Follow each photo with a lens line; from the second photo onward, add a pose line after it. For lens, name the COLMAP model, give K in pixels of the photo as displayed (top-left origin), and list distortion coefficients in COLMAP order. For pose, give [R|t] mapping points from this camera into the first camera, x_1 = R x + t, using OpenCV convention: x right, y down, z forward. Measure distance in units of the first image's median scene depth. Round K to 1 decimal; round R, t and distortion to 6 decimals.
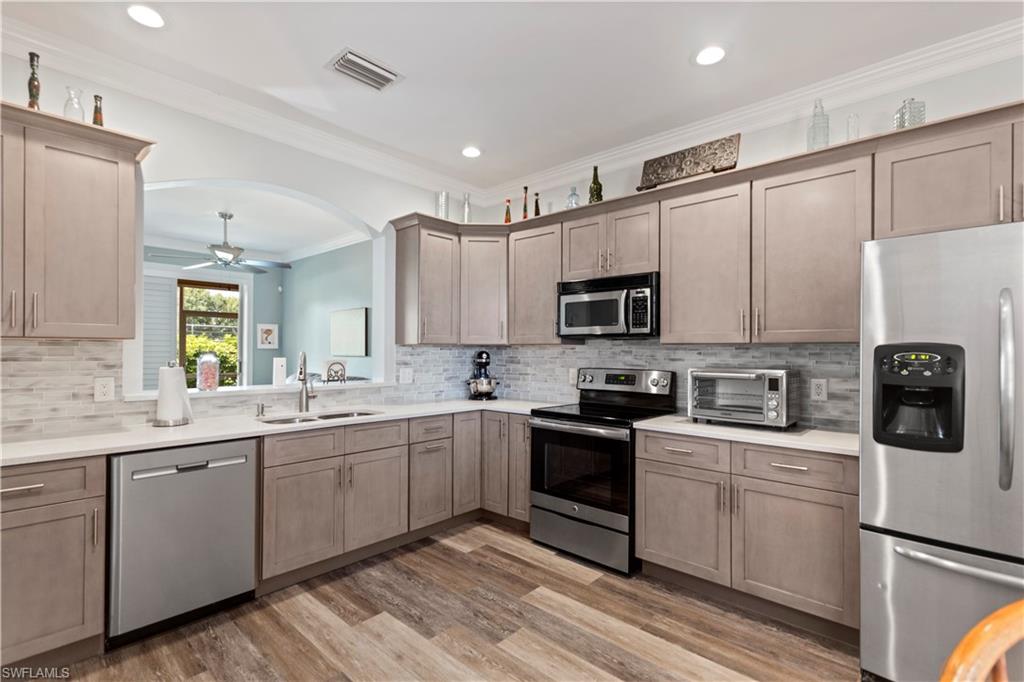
lens RADIAL K [[472.2, 0, 509.5], [0, 472.2, 350.4], [0, 0, 1]] dist [0.002328, 0.000168]
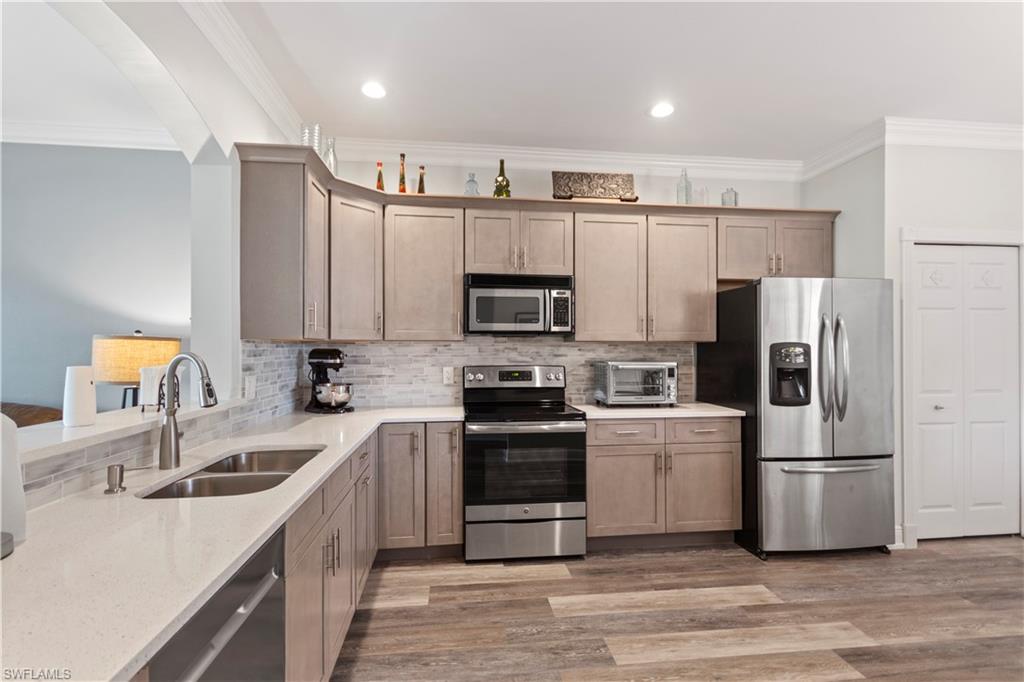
lens RADIAL K [[468.3, 0, 508.2], [0, 468.3, 347.1], [0, 0, 1]] dist [0.001492, 0.000544]
pose [[0.653617, -0.004319, 0.756813, -0.616529], [0.003590, 0.999990, 0.002606, -0.003677], [-0.756817, 0.001013, 0.653626, 0.399298]]
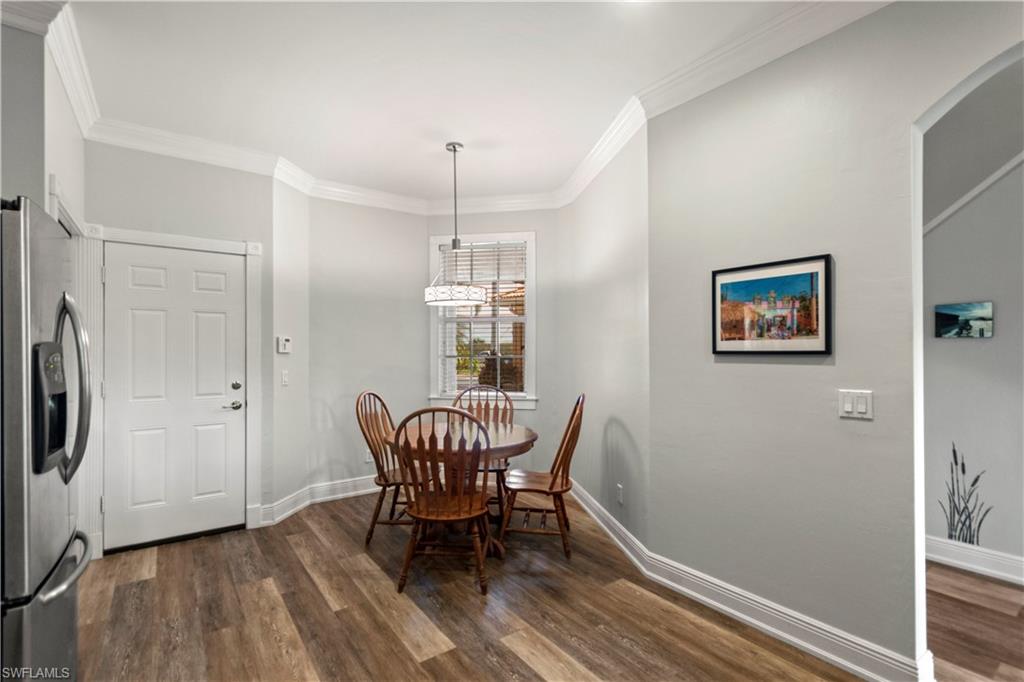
lens RADIAL K [[468.3, 0, 508.2], [0, 468.3, 347.1], [0, 0, 1]] dist [0.001492, 0.000544]
pose [[-0.980591, -0.001973, 0.196052, -0.061393], [-0.003569, 0.999963, -0.007787, -0.002286], [-0.196030, -0.008336, -0.980563, 0.983106]]
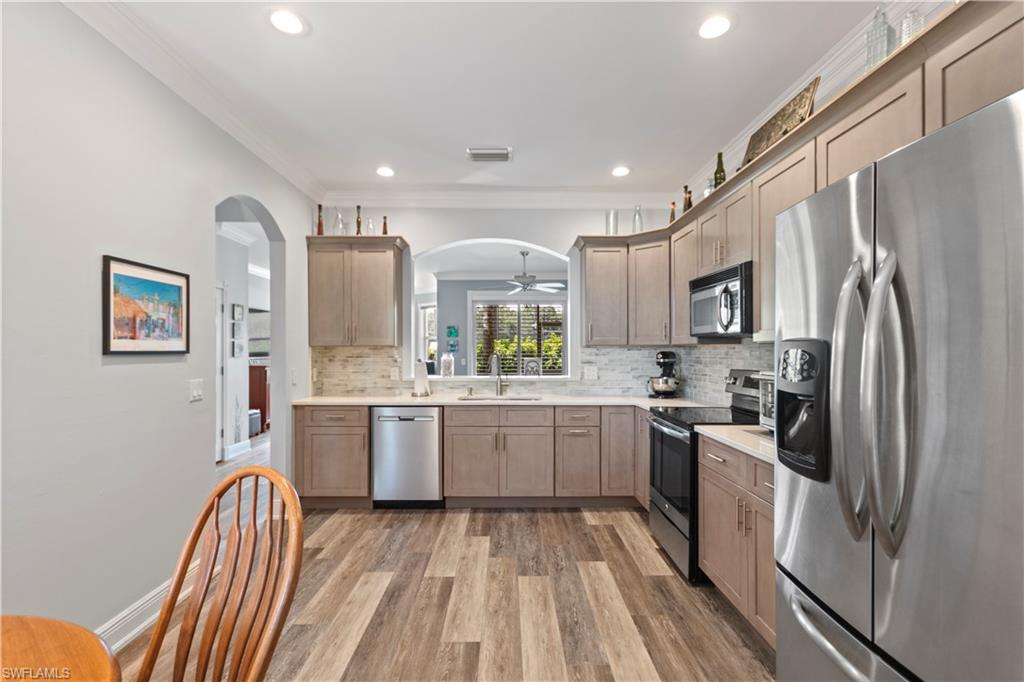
lens RADIAL K [[472.2, 0, 509.5], [0, 472.2, 350.4], [0, 0, 1]] dist [0.002328, 0.000168]
pose [[0.681382, -0.006919, -0.731895, 0.654675], [0.005717, 0.999975, -0.004131, 0.002324], [0.731906, -0.001369, 0.681405, 0.065621]]
